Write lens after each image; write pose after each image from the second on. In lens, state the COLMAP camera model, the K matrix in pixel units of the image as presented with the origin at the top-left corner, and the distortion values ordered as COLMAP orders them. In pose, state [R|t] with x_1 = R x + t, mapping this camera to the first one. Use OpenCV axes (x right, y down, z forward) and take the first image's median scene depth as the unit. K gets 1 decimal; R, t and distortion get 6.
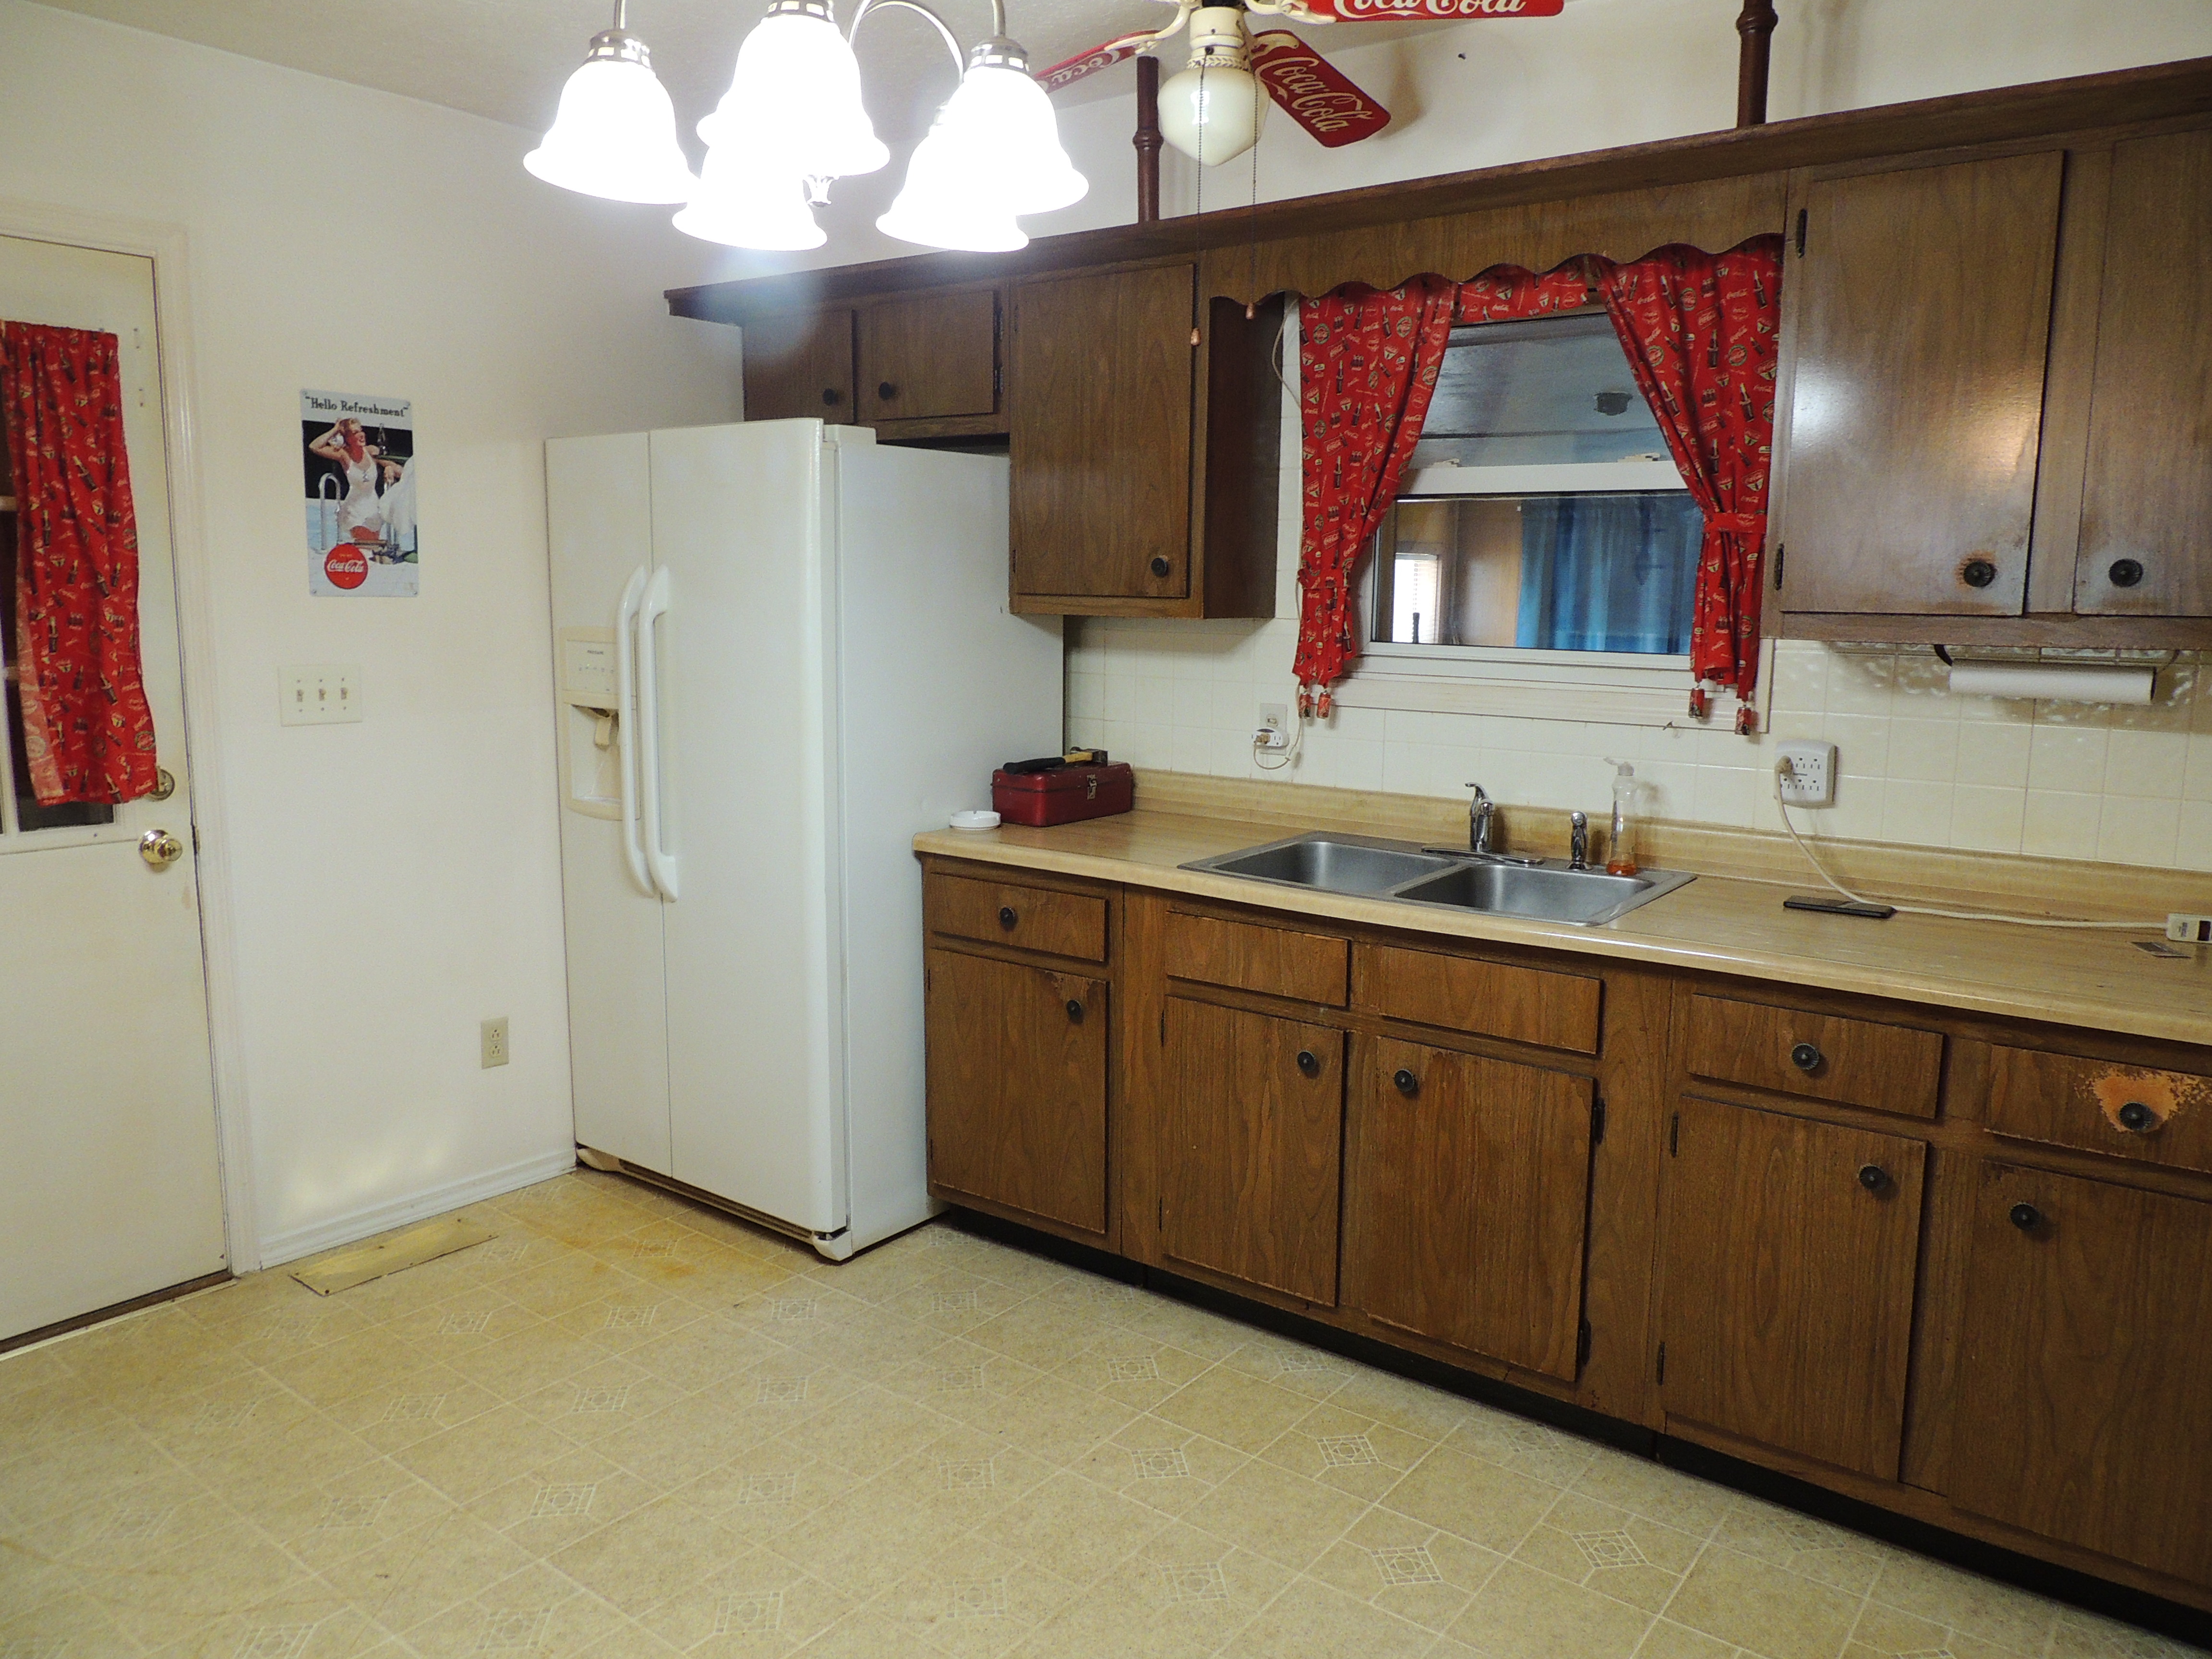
lens RADIAL K [[1569.6, 0, 1108.7], [0, 1569.6, 834.6], [0, 0, 1]] dist [-0.022482, 0.003572]
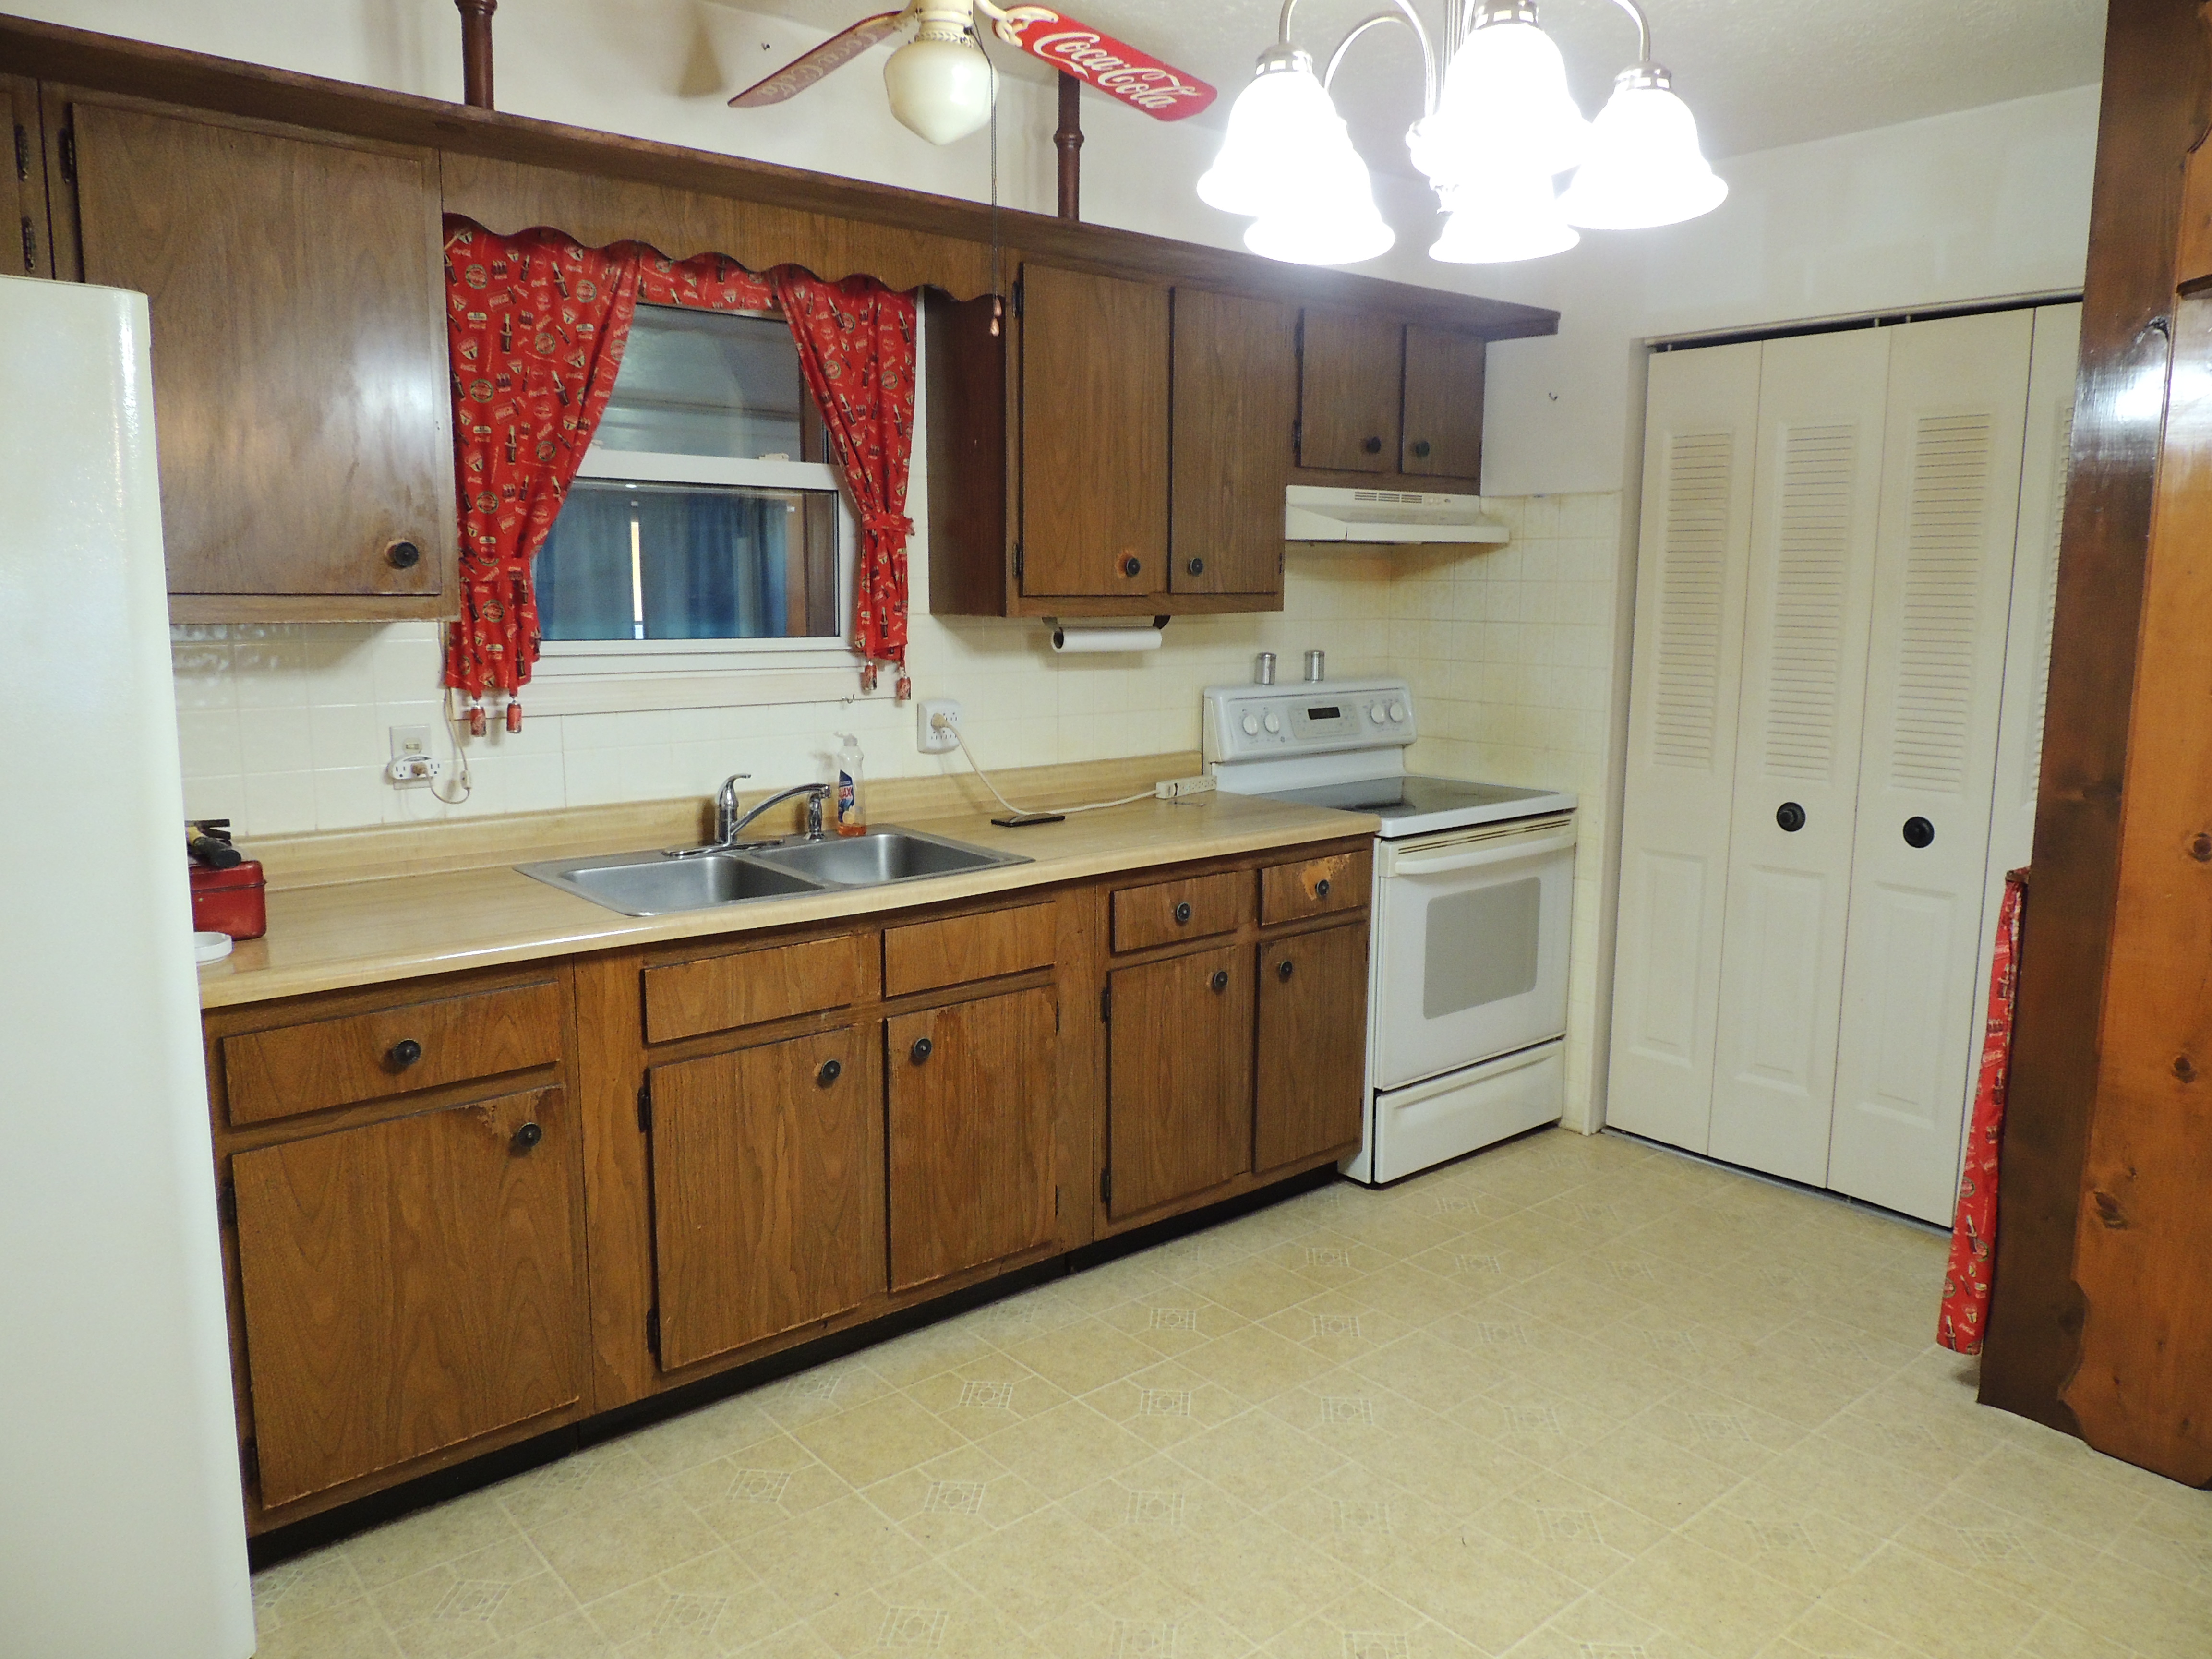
lens RADIAL K [[1569.6, 0, 1120.3], [0, 1569.6, 835.3], [0, 0, 1]] dist [-0.022482, 0.003572]
pose [[0.206731, -0.164652, 0.964444, -0.668443], [0.150383, 0.979372, 0.134966, -0.090882], [-0.966771, 0.117135, 0.227228, 0.529649]]
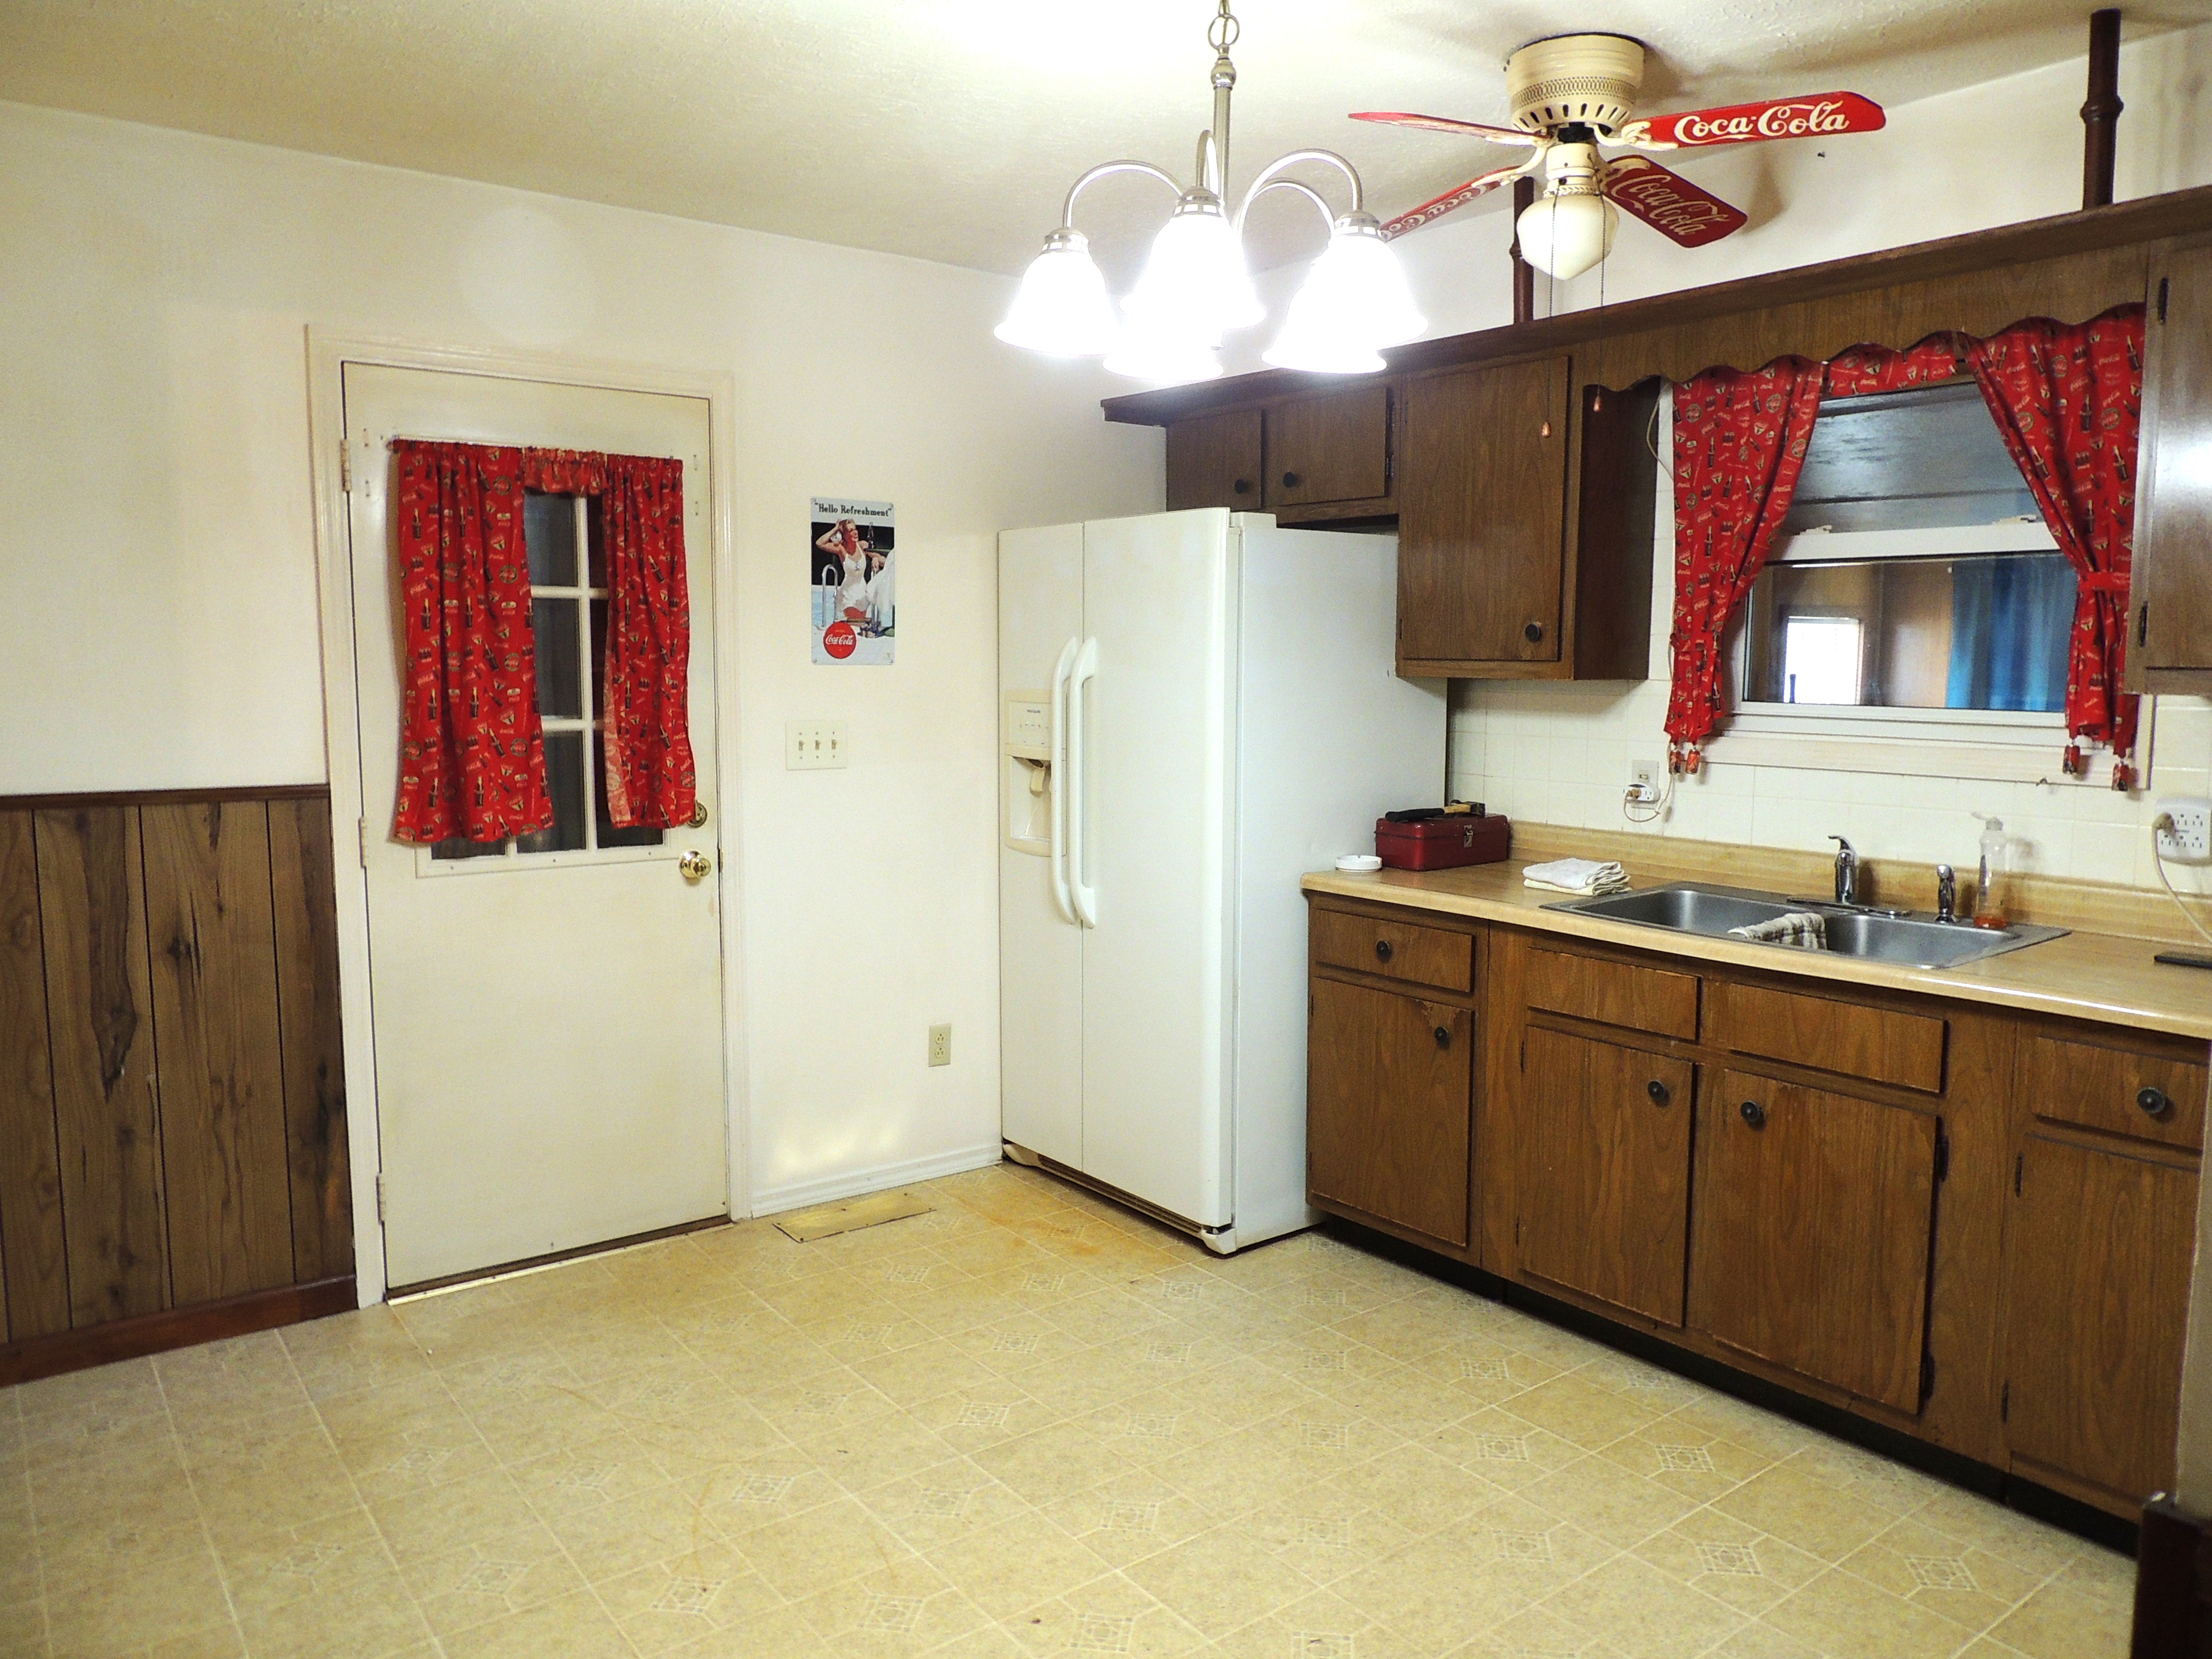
lens RADIAL K [[1569.6, 0, 1111.3], [0, 1569.6, 835.6], [0, 0, 1]] dist [-0.022482, 0.003572]
pose [[0.965008, 0.020210, -0.261442, 0.038544], [-0.031790, 0.998688, -0.040141, 0.023126], [0.260288, 0.047048, 0.964384, -0.118244]]
